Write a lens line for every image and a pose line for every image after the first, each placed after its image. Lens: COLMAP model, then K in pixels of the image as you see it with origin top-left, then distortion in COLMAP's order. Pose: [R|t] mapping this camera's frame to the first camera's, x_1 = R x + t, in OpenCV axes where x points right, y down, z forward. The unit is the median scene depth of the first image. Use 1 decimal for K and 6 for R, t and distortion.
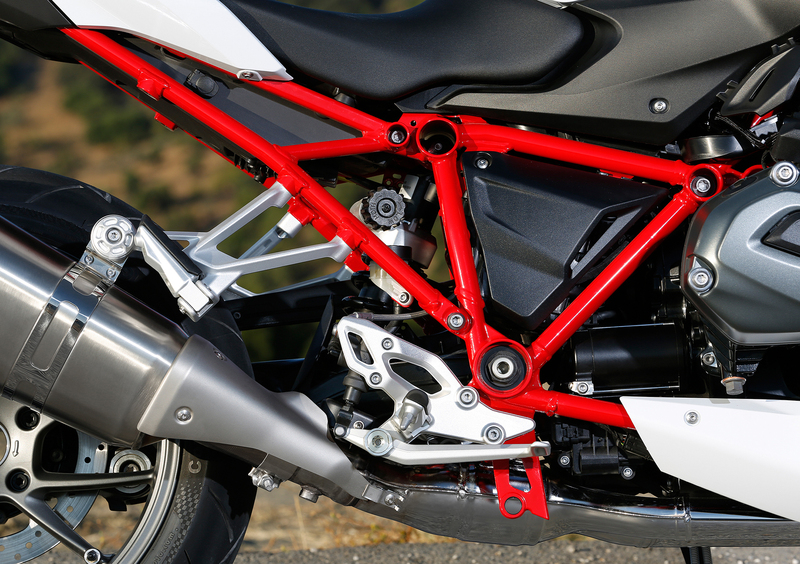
lens RADIAL K [[4199.6, 0, 399.6], [0, 4199.6, 281.8], [0, 0, 1]] dist [-0.057165, 0.000000]
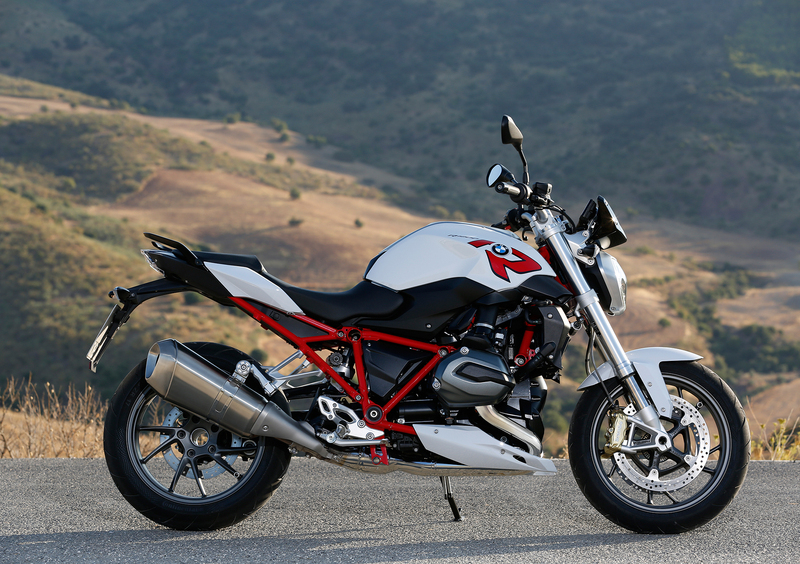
lens RADIAL K [[2649.2, 0, 400.1], [0, 2649.2, 283.0], [0, 0, 1]] dist [-0.012895, 0.000000]
pose [[0.999057, 0.013276, -0.041342, 0.118791], [-0.014275, 0.999611, -0.023974, -0.027209], [0.041008, 0.024541, 0.998857, -0.864552]]
